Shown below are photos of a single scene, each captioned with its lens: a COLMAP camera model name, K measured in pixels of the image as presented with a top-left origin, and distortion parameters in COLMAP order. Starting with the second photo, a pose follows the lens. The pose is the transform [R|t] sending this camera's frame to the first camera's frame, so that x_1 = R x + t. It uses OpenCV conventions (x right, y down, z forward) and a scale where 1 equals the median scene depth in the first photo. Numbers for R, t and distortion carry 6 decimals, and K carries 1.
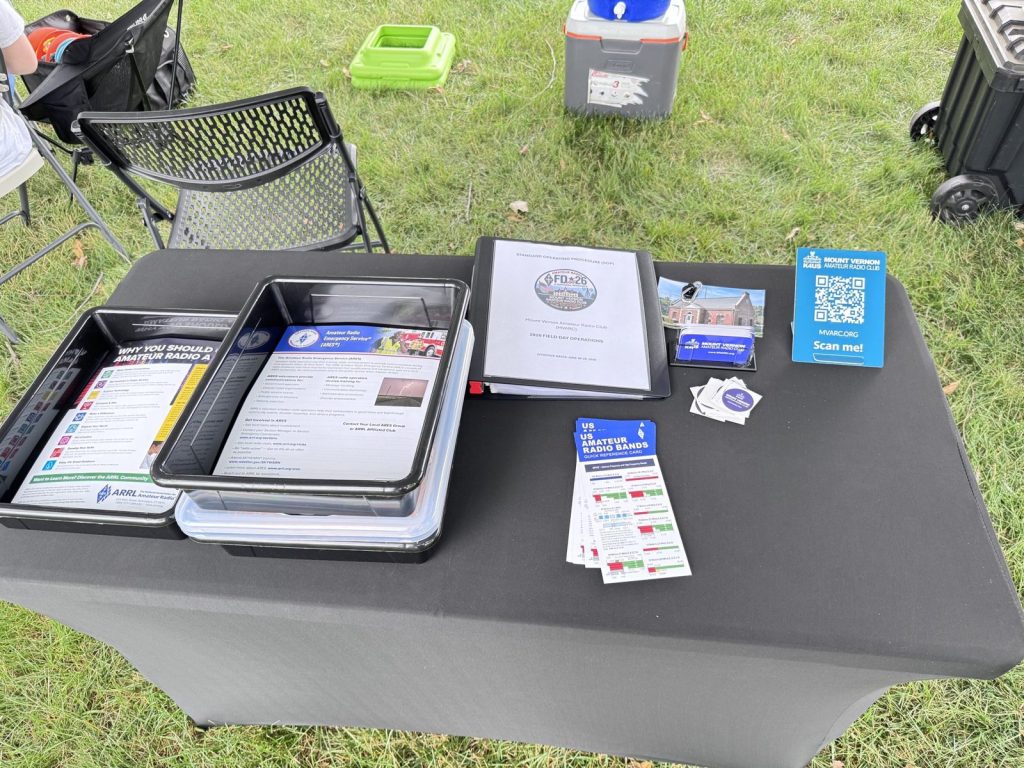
lens RADIAL K [[723.0, 0, 506.6], [0, 723.0, 389.1], [0, 0, 1]] dist [0.017671, -0.040197]
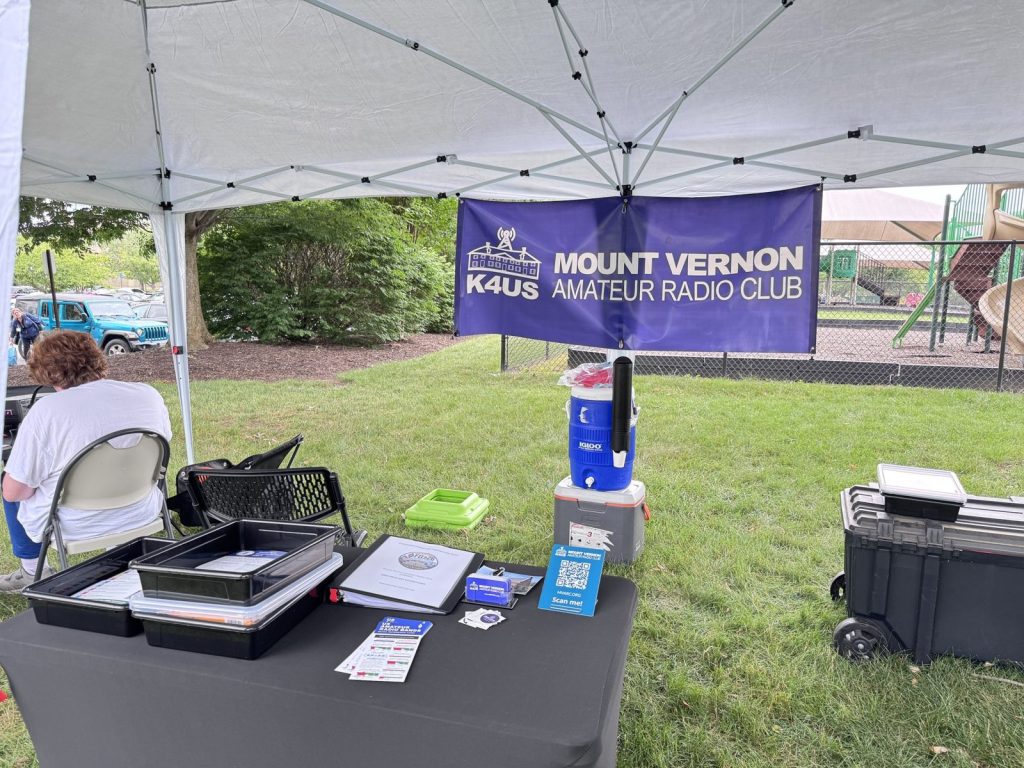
lens RADIAL K [[723.0, 0, 518.2], [0, 723.0, 382.4], [0, 0, 1]] dist [0.017671, -0.040197]
pose [[0.985512, 0.071671, -0.153717, 0.344720], [-0.153557, 0.761871, -0.629263, 0.353017], [0.072012, 0.643751, 0.761839, -0.297398]]
